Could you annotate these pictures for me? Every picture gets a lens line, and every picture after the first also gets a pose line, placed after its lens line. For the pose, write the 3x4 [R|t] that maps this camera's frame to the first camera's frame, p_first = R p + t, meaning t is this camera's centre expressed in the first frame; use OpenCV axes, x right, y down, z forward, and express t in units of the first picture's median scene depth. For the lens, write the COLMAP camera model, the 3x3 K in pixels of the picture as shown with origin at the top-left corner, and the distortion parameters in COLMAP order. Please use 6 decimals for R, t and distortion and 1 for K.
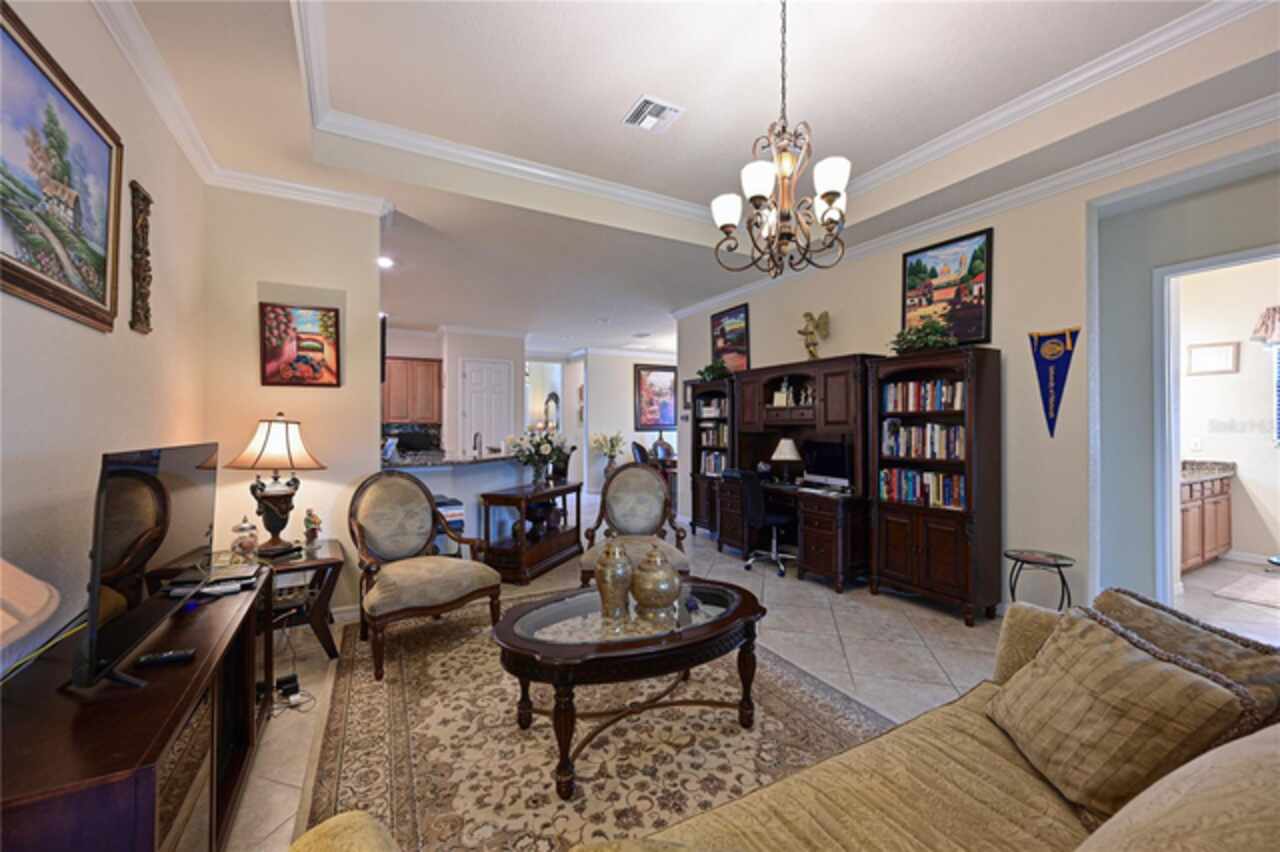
lens RADIAL K [[517.8, 0, 645.7], [0, 517.8, 428.9], [0, 0, 1]] dist [-0.004562, -0.000751]
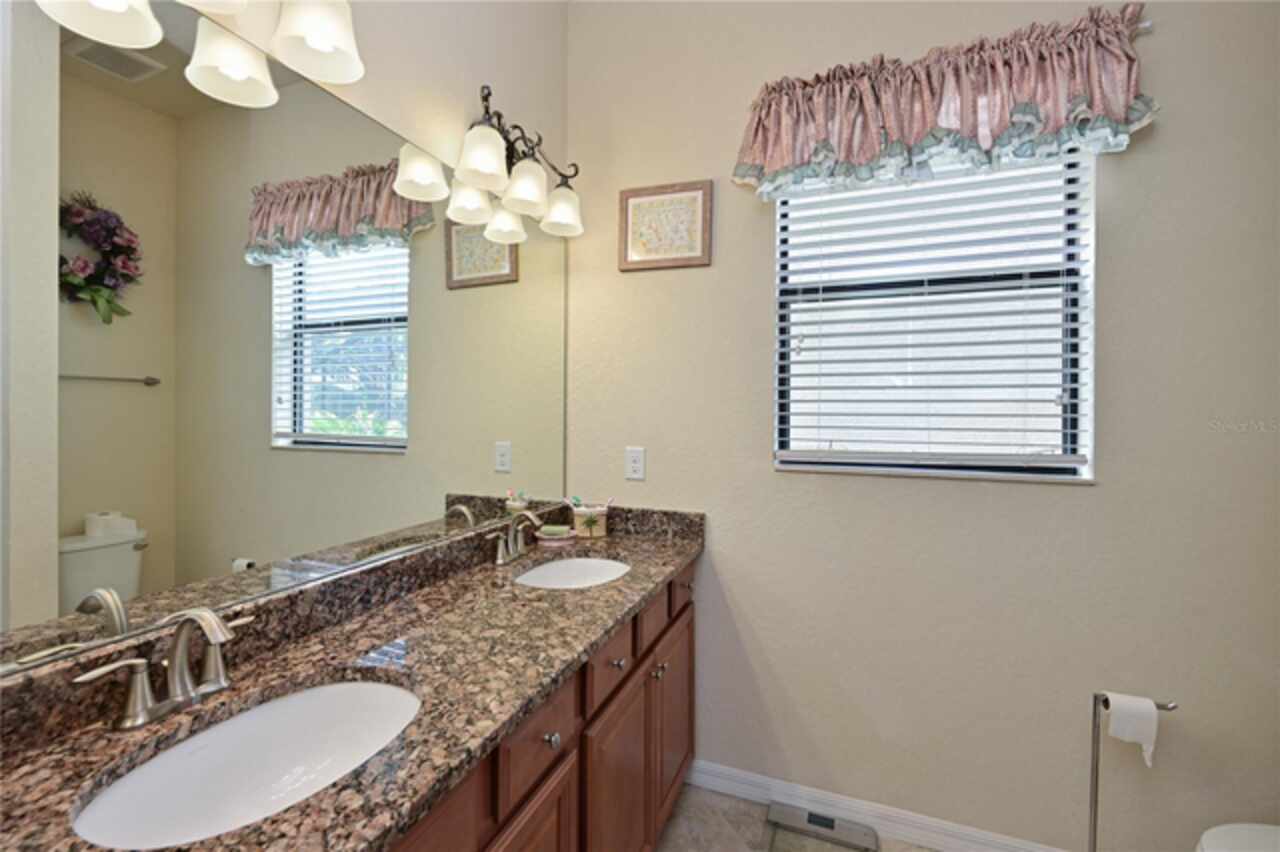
lens RADIAL K [[517.8, 0, 641.7], [0, 517.8, 421.7], [0, 0, 1]] dist [-0.004562, -0.000751]
pose [[0.763342, -0.002841, 0.645989, 0.186320], [-0.003628, 0.999956, 0.008684, -0.000852], [-0.645985, -0.008973, 0.763297, 0.159183]]
